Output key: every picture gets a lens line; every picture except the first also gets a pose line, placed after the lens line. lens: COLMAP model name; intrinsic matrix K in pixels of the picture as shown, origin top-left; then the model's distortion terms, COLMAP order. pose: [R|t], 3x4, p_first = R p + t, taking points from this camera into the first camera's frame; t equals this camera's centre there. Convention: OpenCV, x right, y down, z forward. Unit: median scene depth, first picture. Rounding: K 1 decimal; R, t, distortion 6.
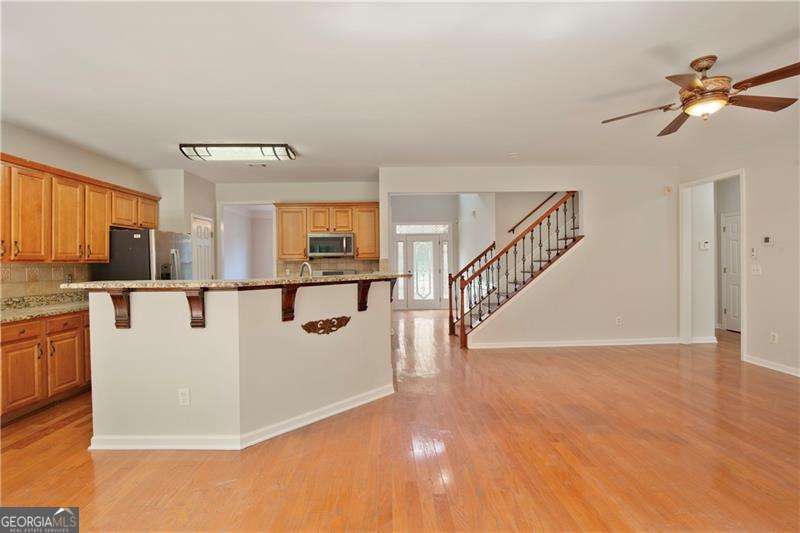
lens RADIAL K [[378.7, 0, 399.0], [0, 378.7, 260.4], [0, 0, 1]] dist [-0.022408, 0.000648]
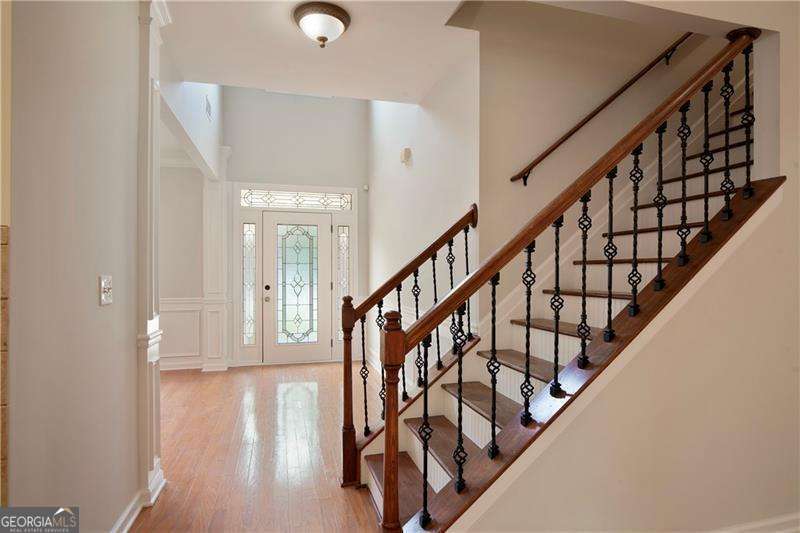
lens RADIAL K [[442.3, 0, 401.5], [0, 442.3, 272.8], [0, 0, 1]] dist [-0.025278, -0.000170]
pose [[0.971698, 0.013961, 0.235815, 0.123481], [-0.014718, 0.999891, 0.001451, 0.018059], [-0.235769, -0.004881, 0.971797, 0.846125]]
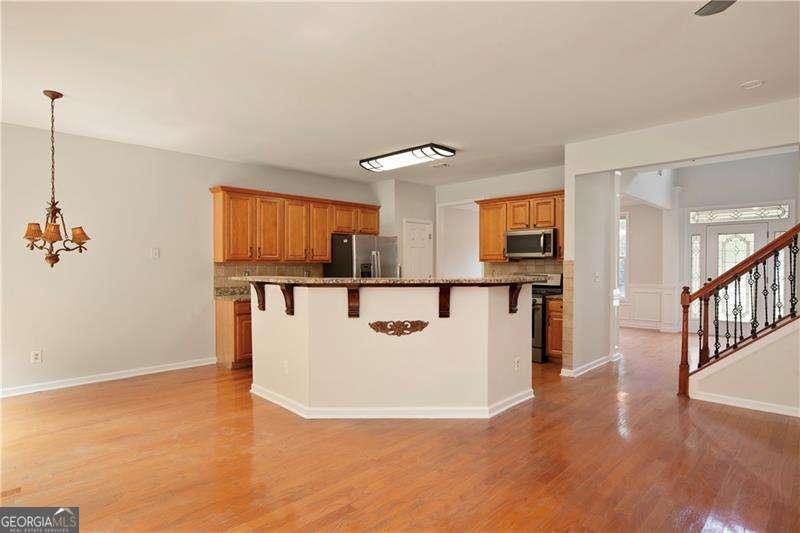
lens RADIAL K [[442.3, 0, 407.5], [0, 442.3, 267.3], [0, 0, 1]] dist [-0.025278, -0.000170]
pose [[0.690524, 0.015237, -0.723149, 0.444737], [-0.004745, 0.999852, 0.016536, -0.003632], [0.723294, -0.007988, 0.690494, 0.143395]]
